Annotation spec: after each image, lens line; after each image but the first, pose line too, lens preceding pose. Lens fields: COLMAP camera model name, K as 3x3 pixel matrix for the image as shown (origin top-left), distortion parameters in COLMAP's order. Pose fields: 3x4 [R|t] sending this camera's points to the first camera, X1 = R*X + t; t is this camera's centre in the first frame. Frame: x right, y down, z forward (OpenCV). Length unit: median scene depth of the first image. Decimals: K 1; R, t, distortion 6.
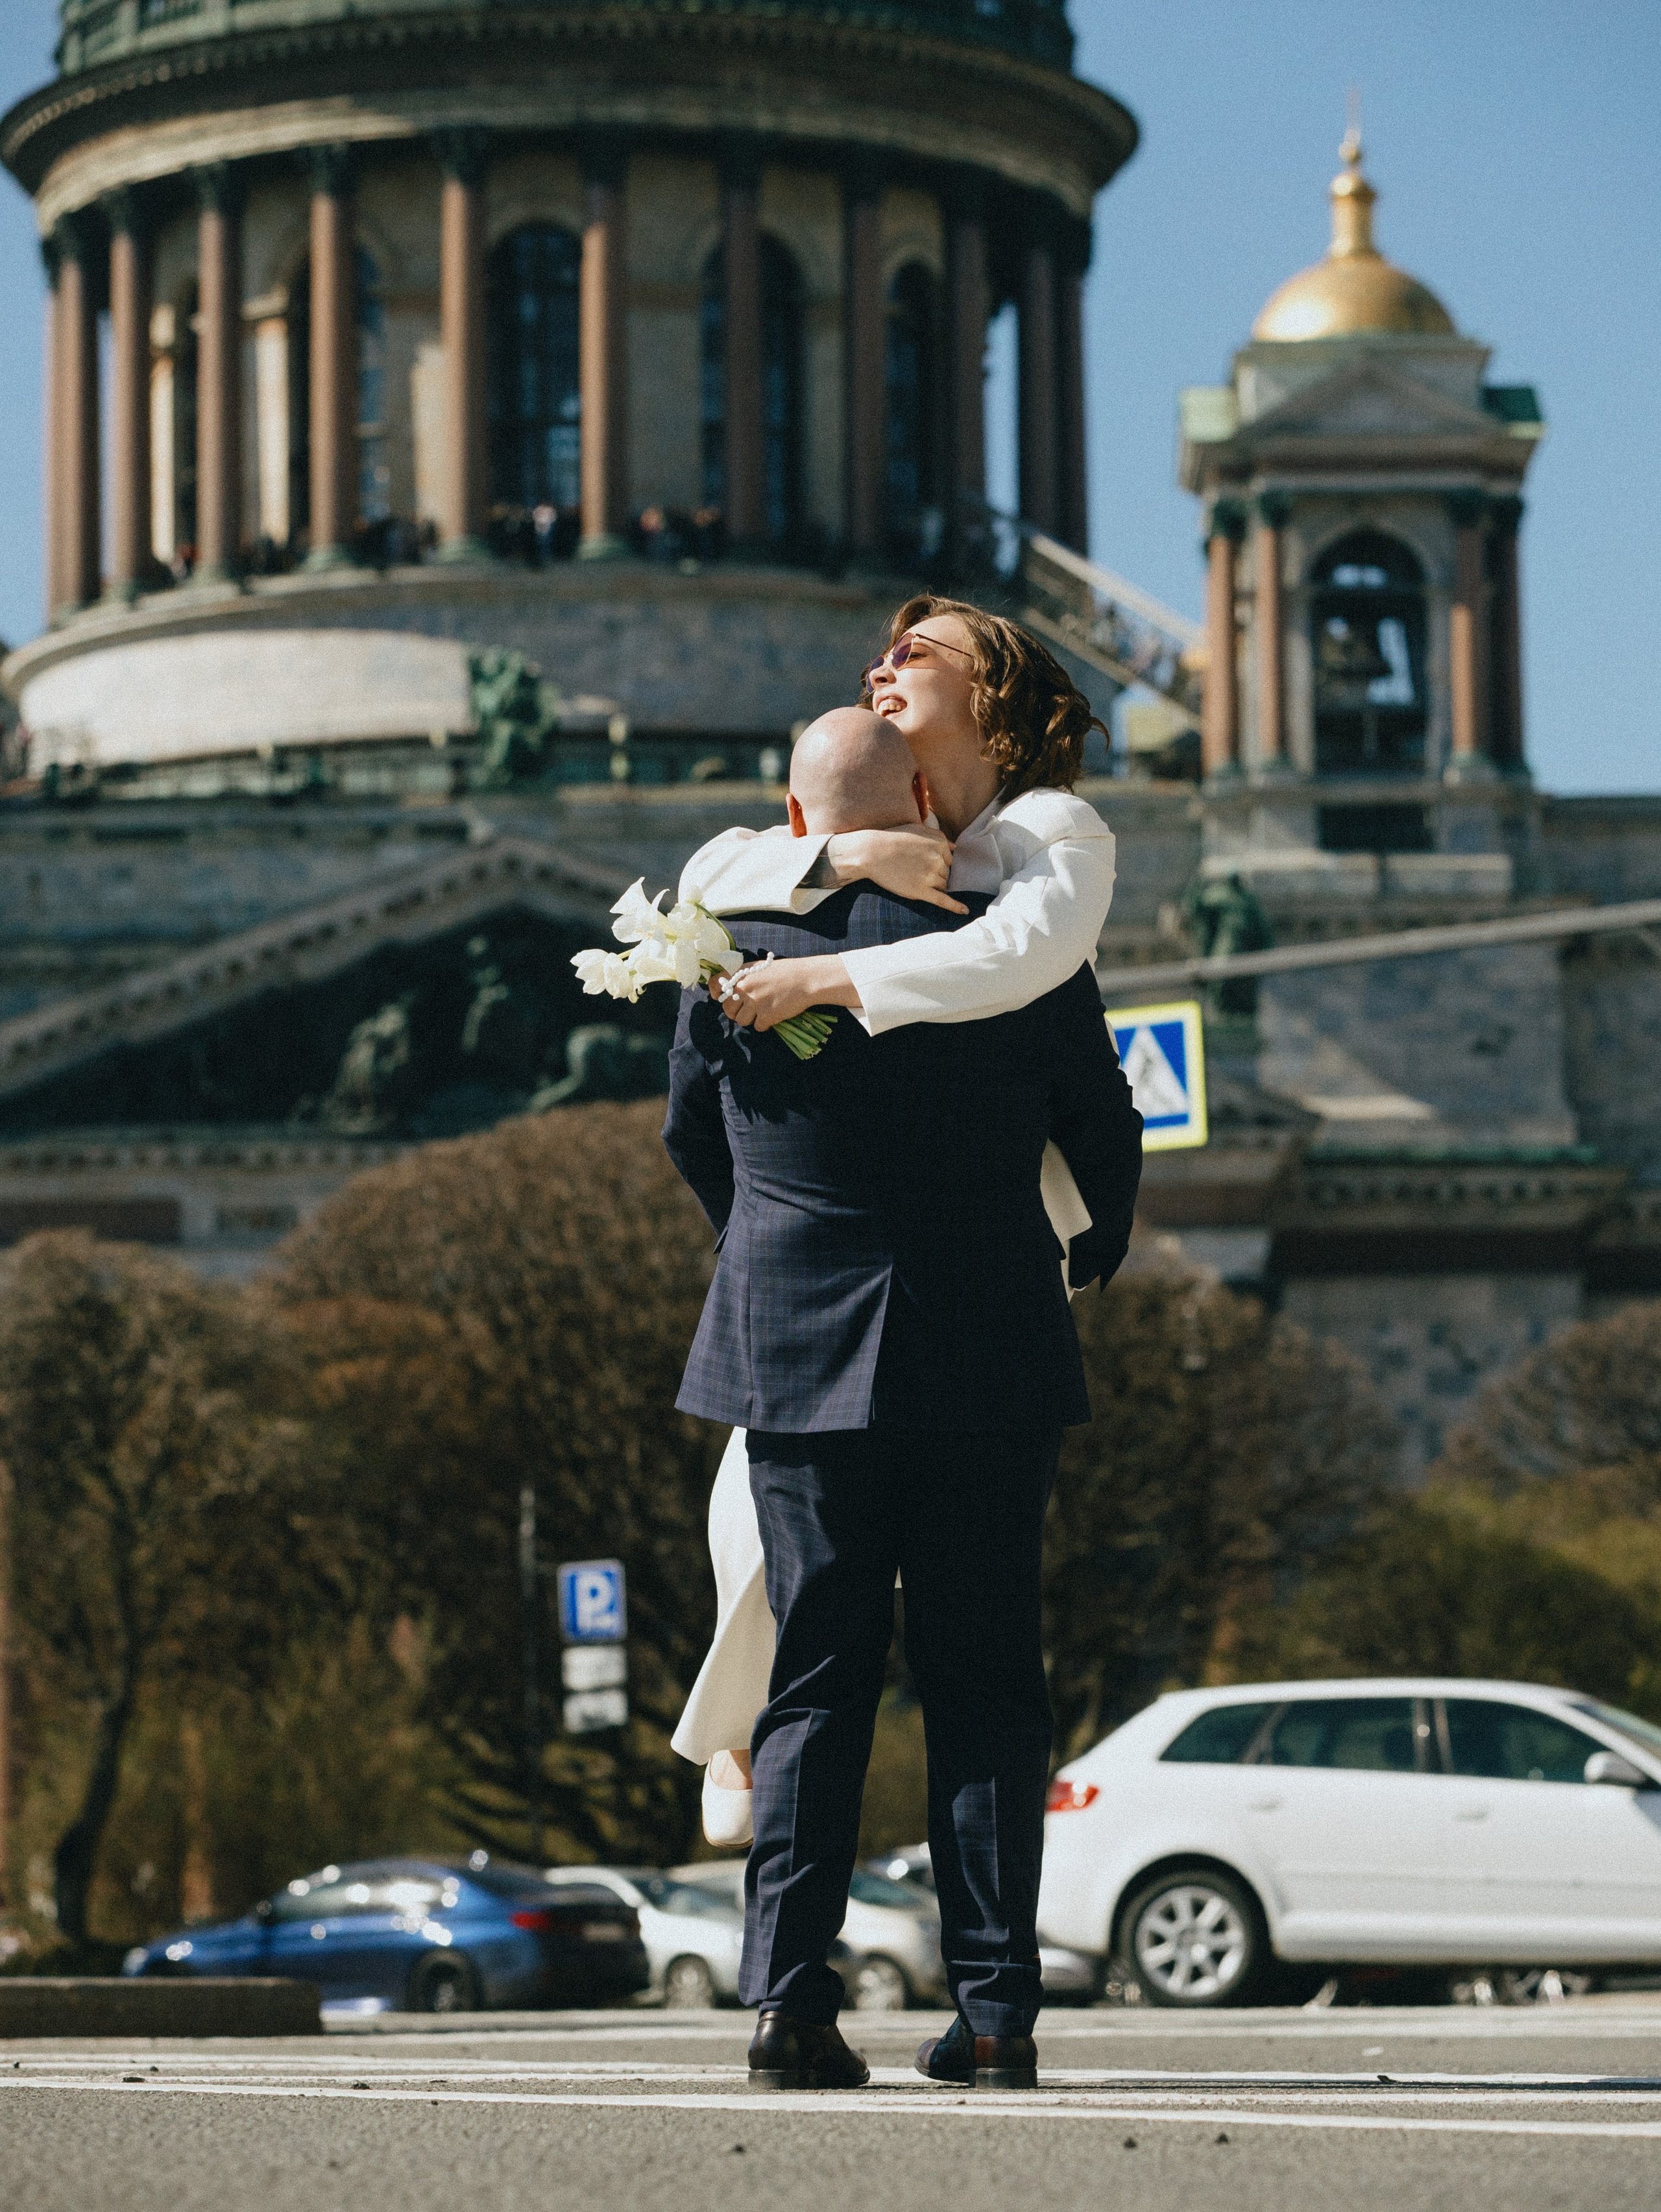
lens RADIAL K [[7647.7, 0, 830.5], [0, 7647.7, 1106.0], [0, 0, 1]] dist [0.017611, -1.095461]
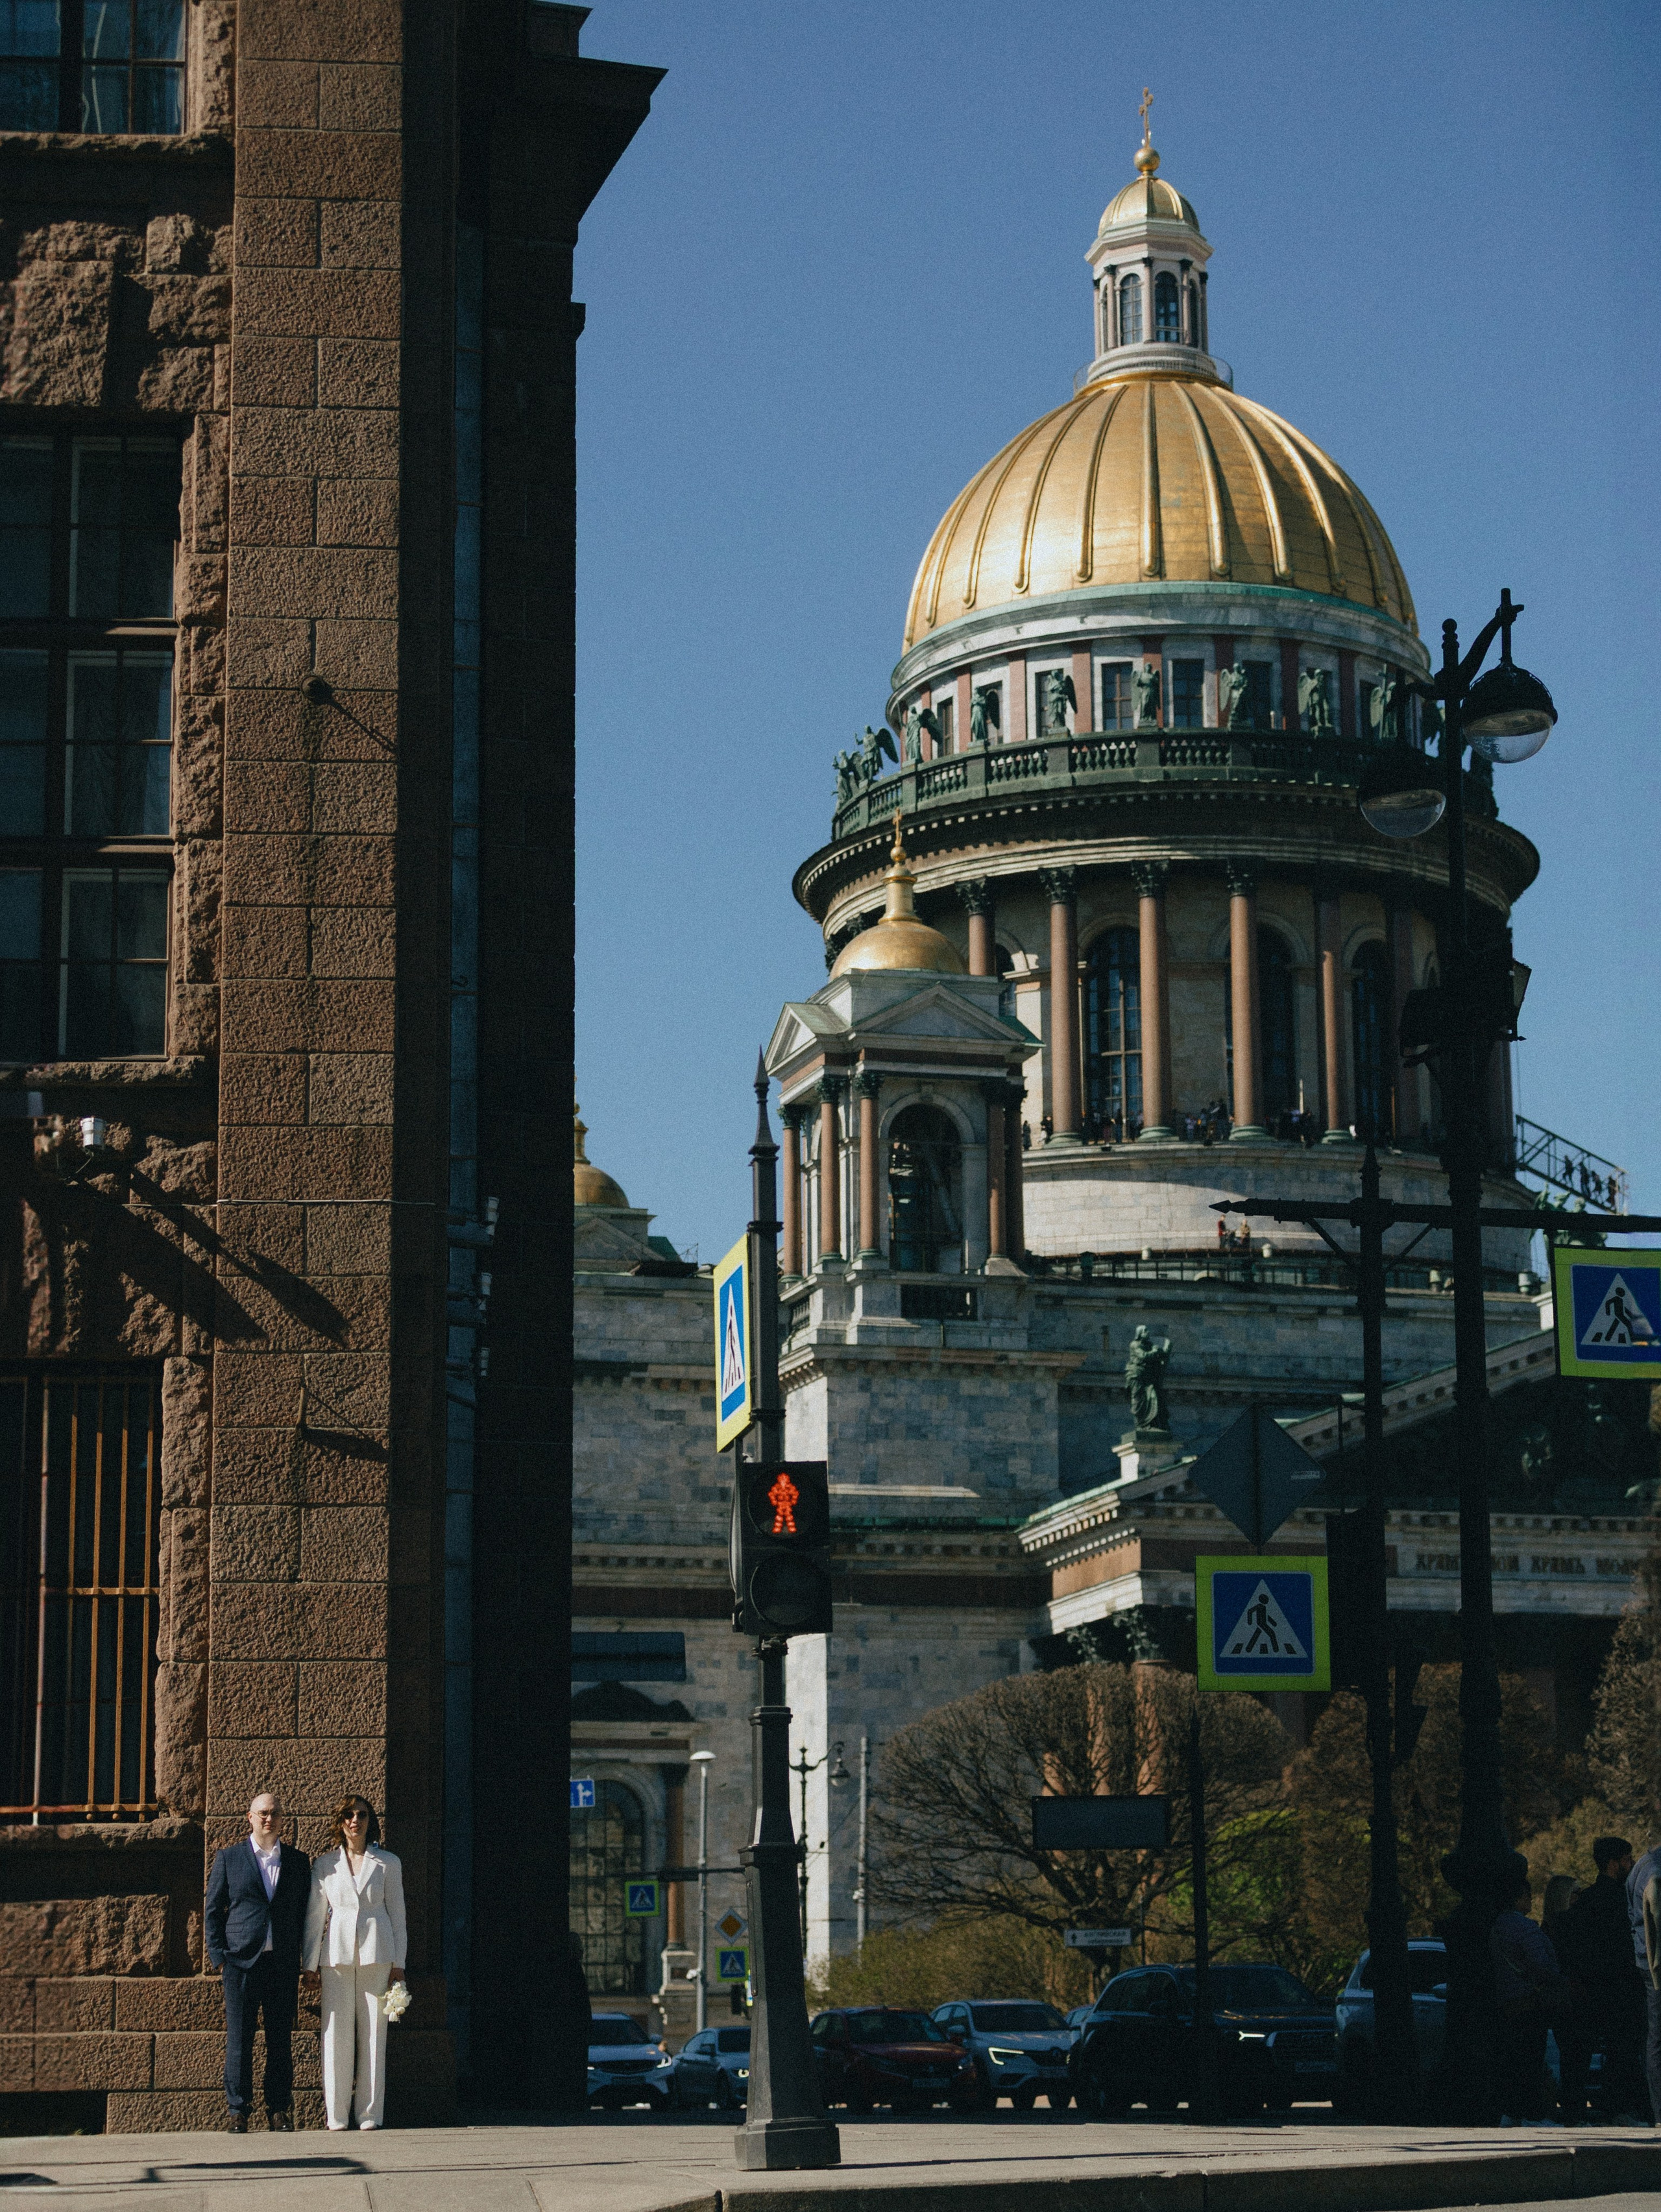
lens RADIAL K [[4626.9, 0, 461.9], [0, 4626.9, 1107.6], [0, 0, 1]] dist [0.054807, 0.068557]
pose [[0.955341, 0.065018, 0.288263, -0.491005], [-0.035665, 0.993733, -0.105939, 0.027598], [-0.293344, 0.090928, 0.951673, 0.173748]]
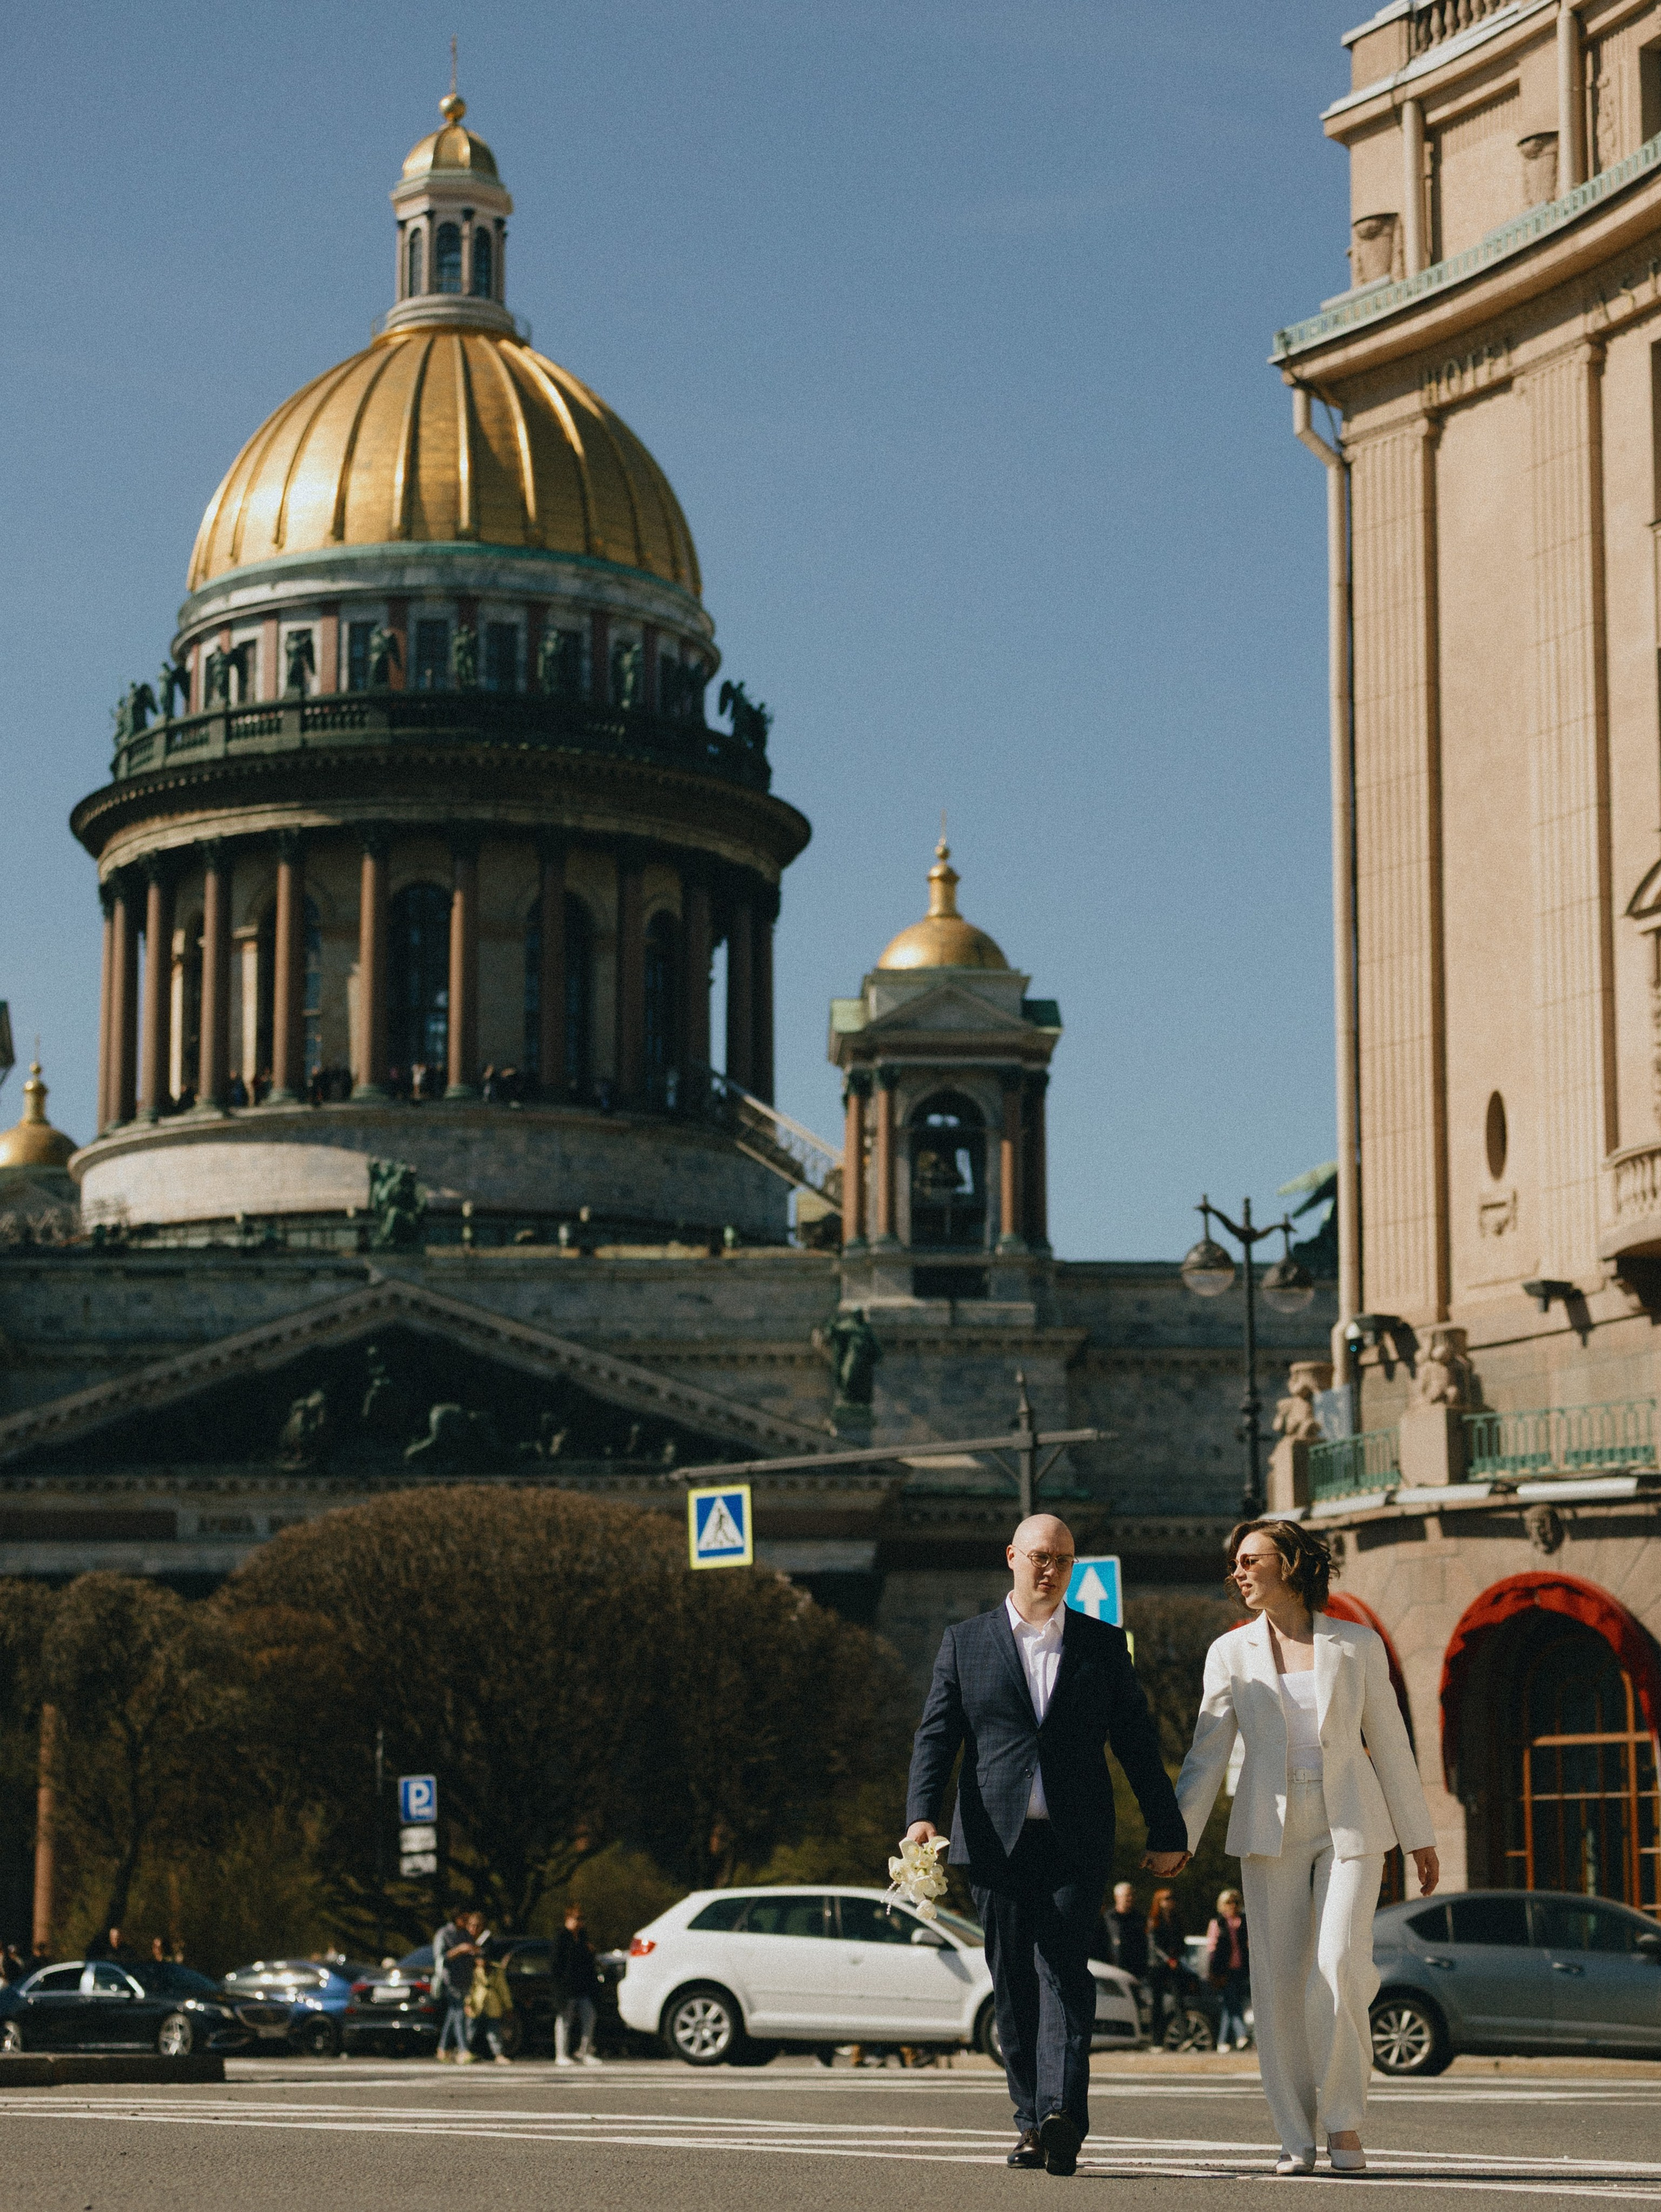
lens RADIAL K [[5123.1, 0, 828.1], [0, 5123.1, 1053.0], [0, 0, 1]] dist [0.058200, -0.194067]
pose [[0.999057, 0.018038, 0.039494, 0.004086], [-0.015132, 0.997240, -0.072692, -0.006405], [-0.040697, 0.072026, 0.996572, -0.045881]]
